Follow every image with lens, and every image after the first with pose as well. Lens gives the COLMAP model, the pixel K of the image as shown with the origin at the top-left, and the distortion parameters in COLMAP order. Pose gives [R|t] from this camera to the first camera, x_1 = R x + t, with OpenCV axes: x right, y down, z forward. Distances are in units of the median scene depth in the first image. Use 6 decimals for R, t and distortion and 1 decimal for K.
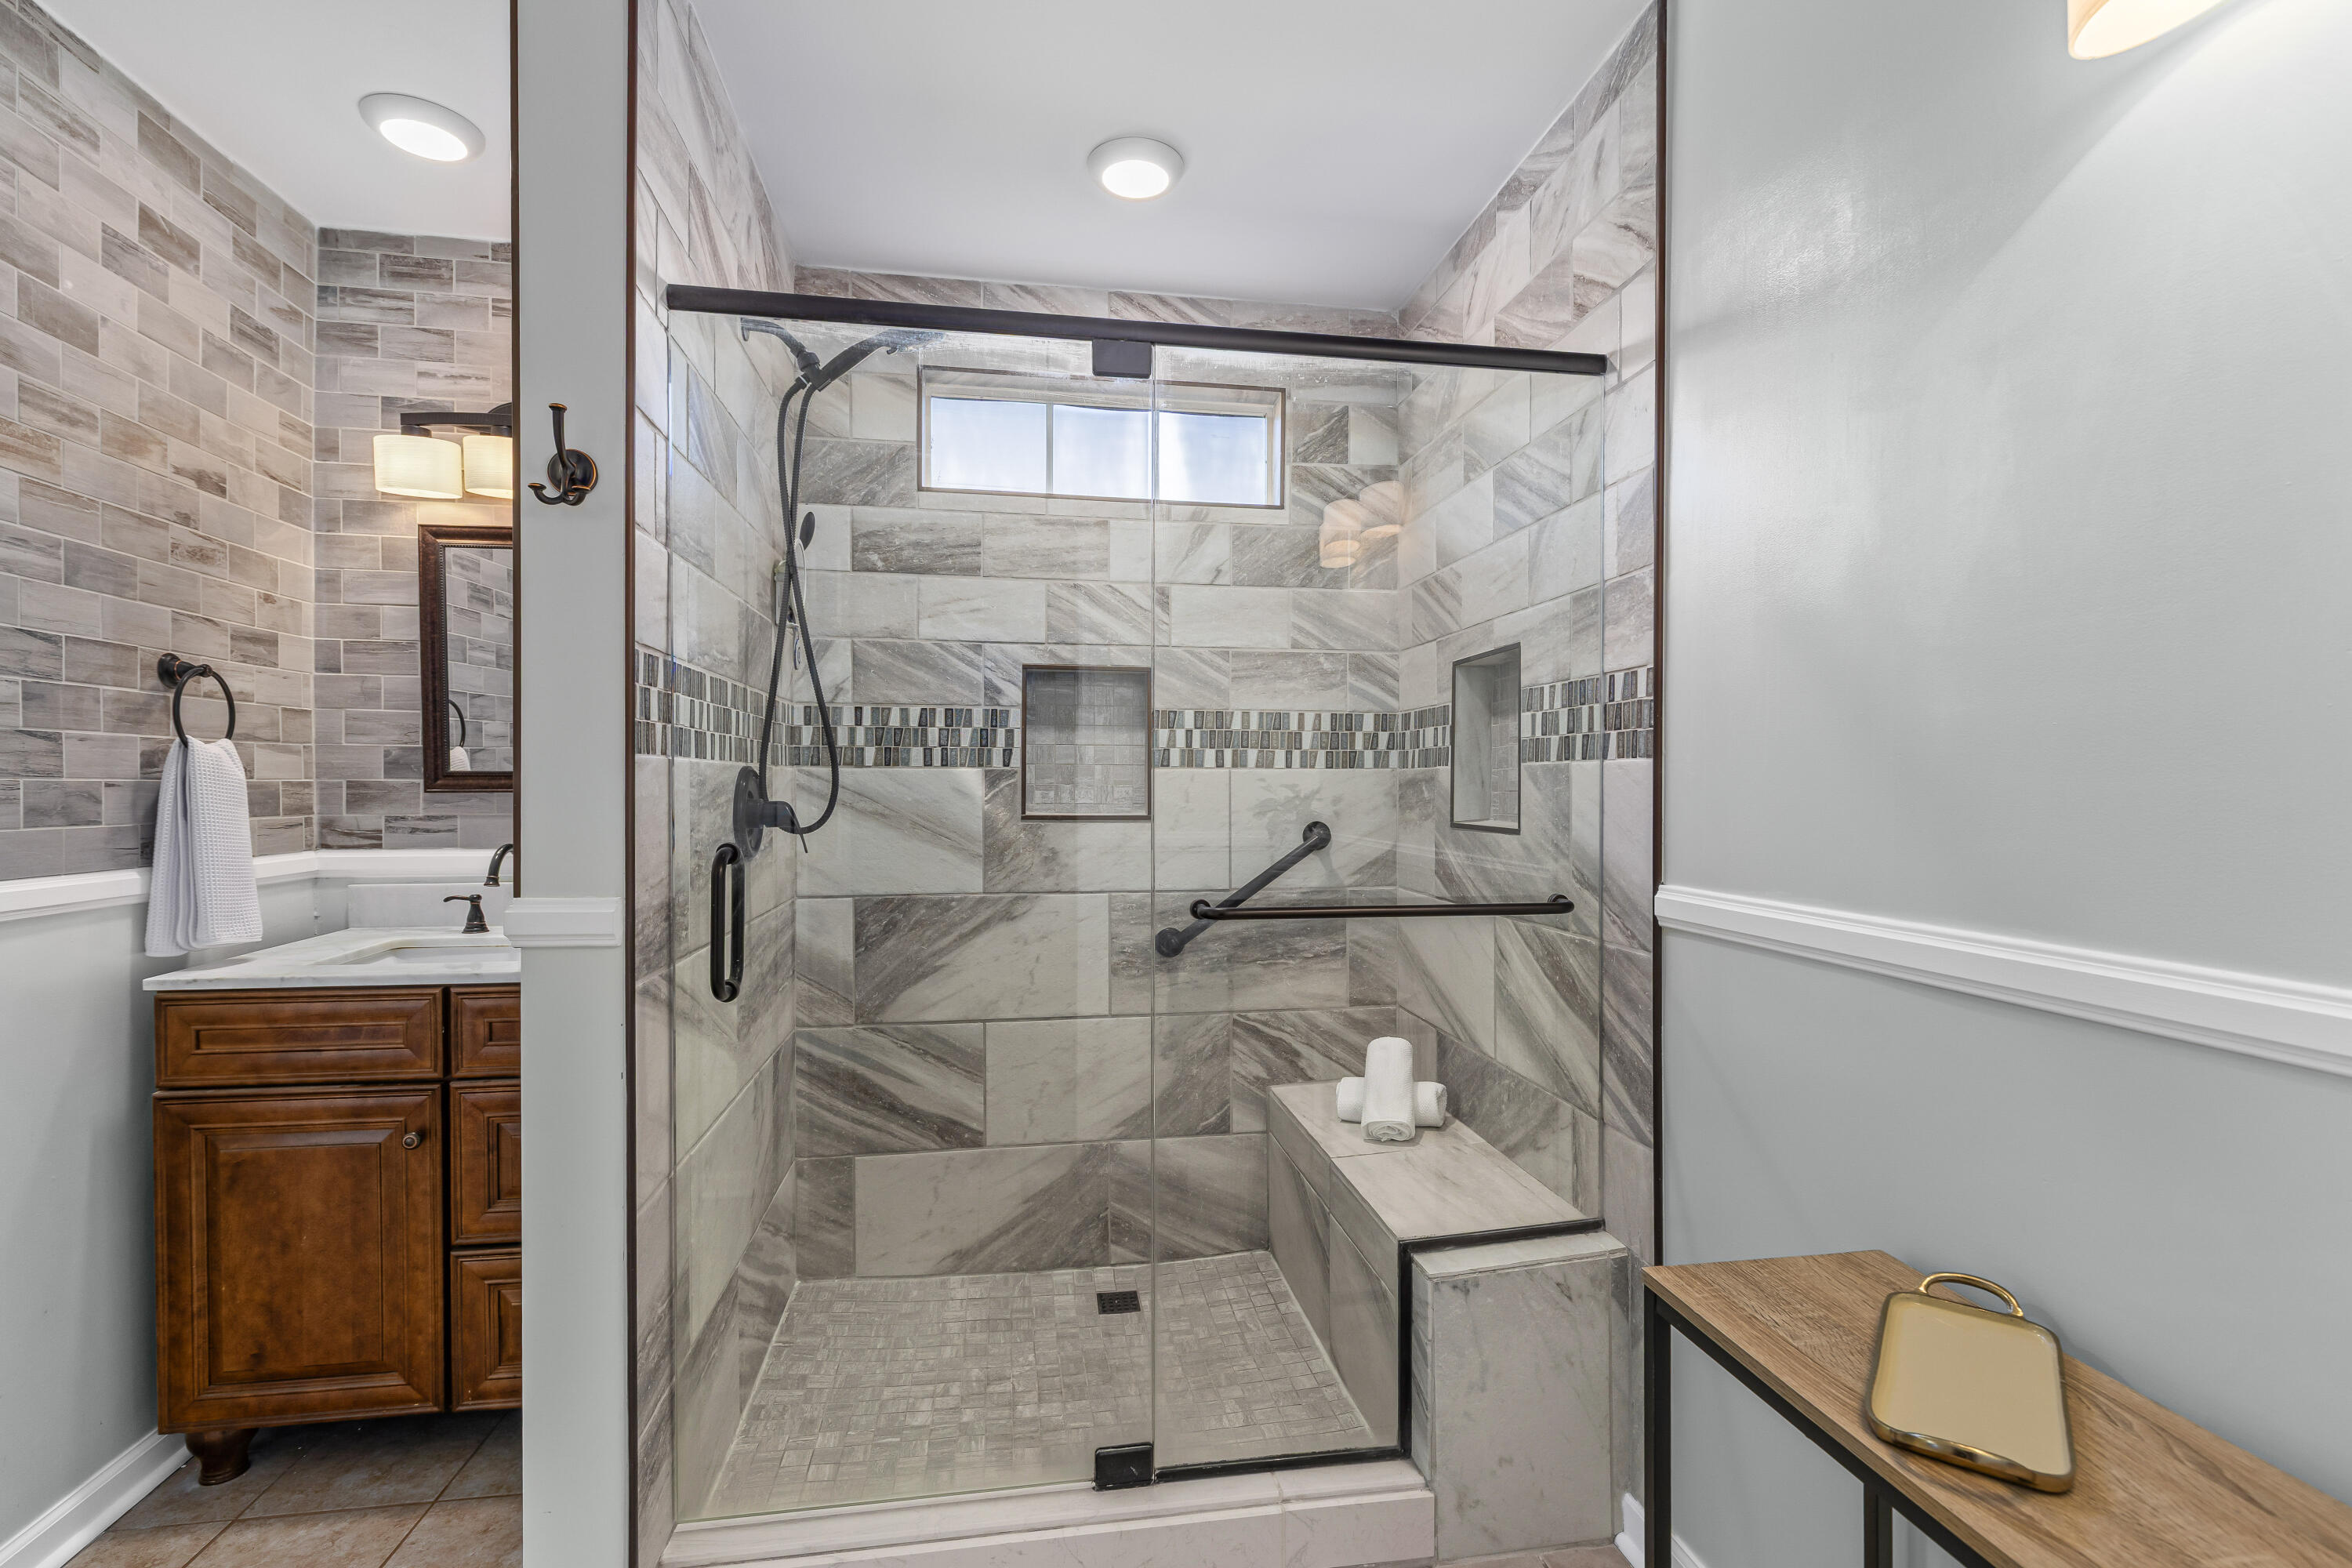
lens RADIAL K [[1064.1, 0, 1179.7], [0, 1064.1, 797.7], [0, 0, 1]] dist [-0.002221, 0.001110]
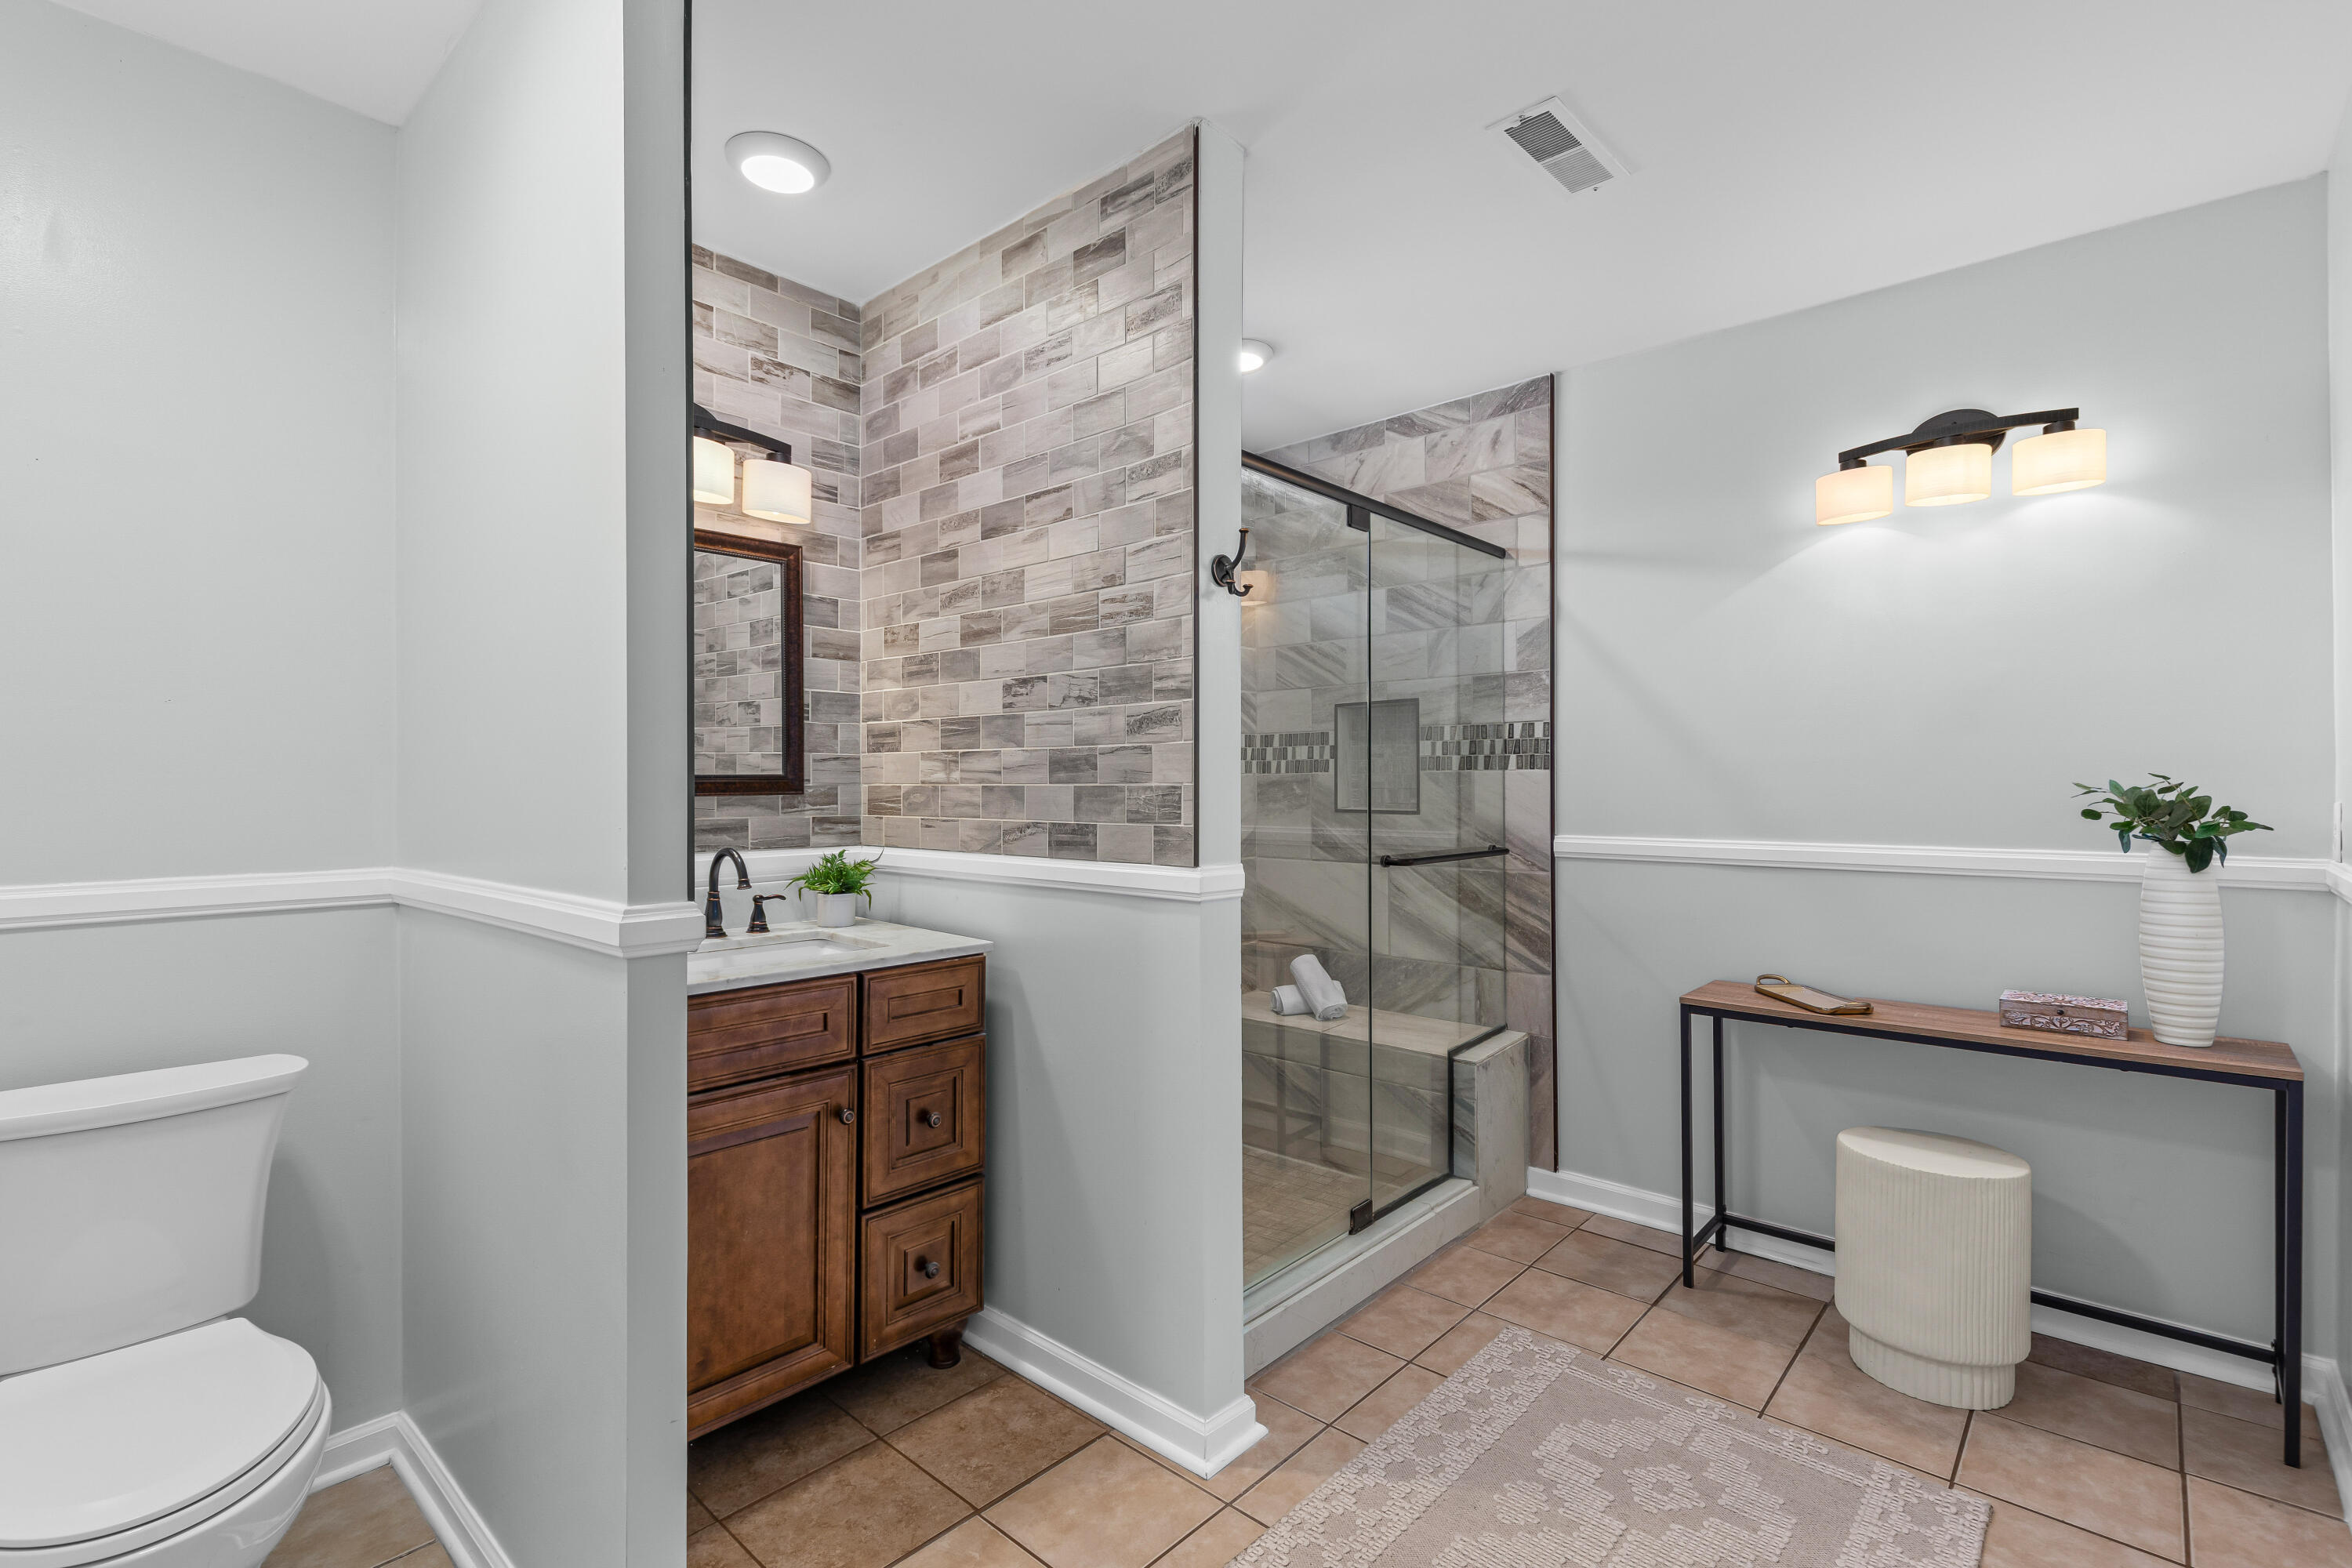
lens RADIAL K [[1064.1, 0, 1188.9], [0, 1064.1, 786.9], [0, 0, 1]] dist [-0.002221, 0.001110]
pose [[0.776028, -0.006308, 0.630667, -1.138634], [0.013594, 0.999885, -0.006726, -0.001887], [-0.630552, 0.013793, 0.776024, -0.067617]]
